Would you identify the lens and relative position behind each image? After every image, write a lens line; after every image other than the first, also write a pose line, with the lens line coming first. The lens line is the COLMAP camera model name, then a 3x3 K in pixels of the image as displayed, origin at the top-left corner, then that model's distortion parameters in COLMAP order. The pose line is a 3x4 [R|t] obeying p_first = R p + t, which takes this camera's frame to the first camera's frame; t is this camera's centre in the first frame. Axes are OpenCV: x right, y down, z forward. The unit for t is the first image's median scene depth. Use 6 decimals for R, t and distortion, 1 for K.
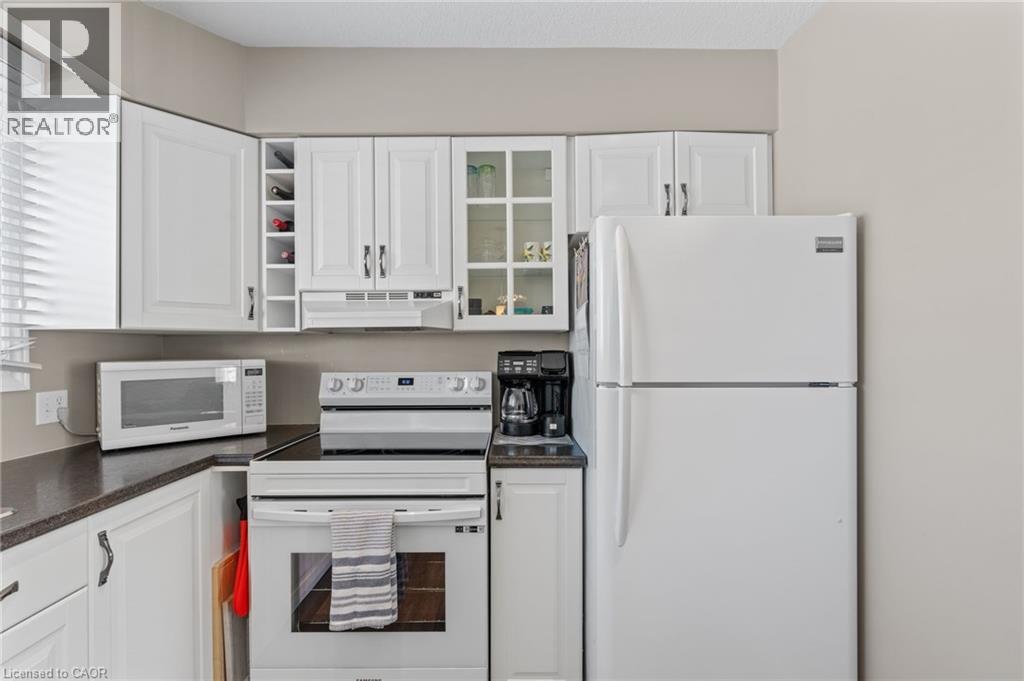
lens RADIAL K [[479.0, 0, 507.7], [0, 479.0, 343.5], [0, 0, 1]] dist [-0.004675, 0.000822]
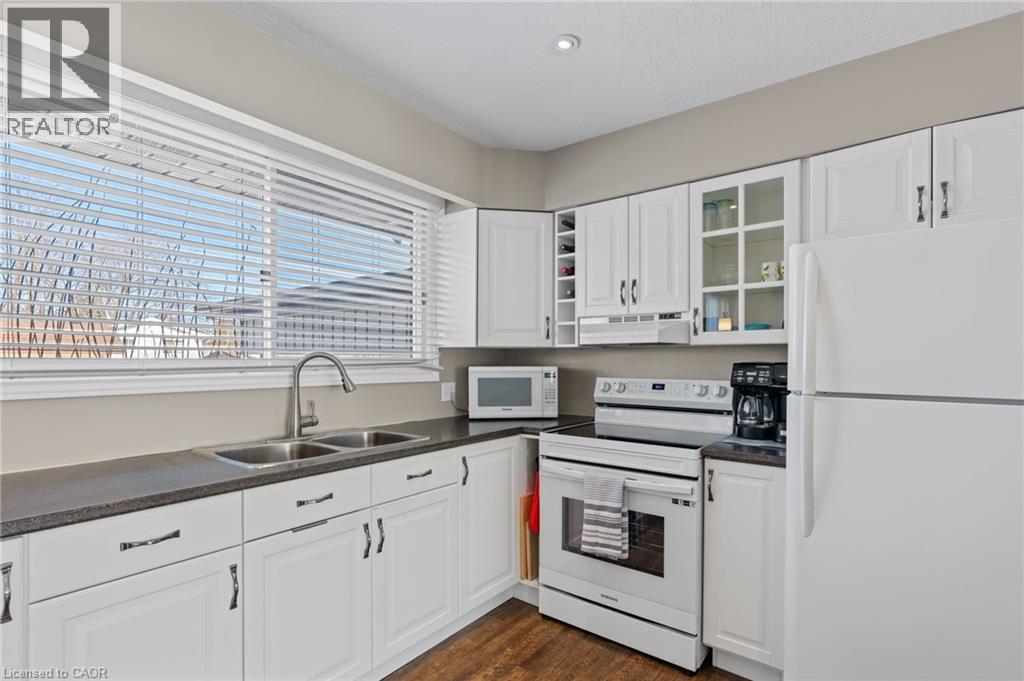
lens RADIAL K [[479.0, 0, 507.7], [0, 479.0, 343.5], [0, 0, 1]] dist [-0.004675, 0.000822]
pose [[0.791897, -0.013291, -0.610510, 0.256856], [0.000091, 0.999766, -0.021648, -0.004787], [0.610654, 0.017087, 0.791713, -0.228025]]
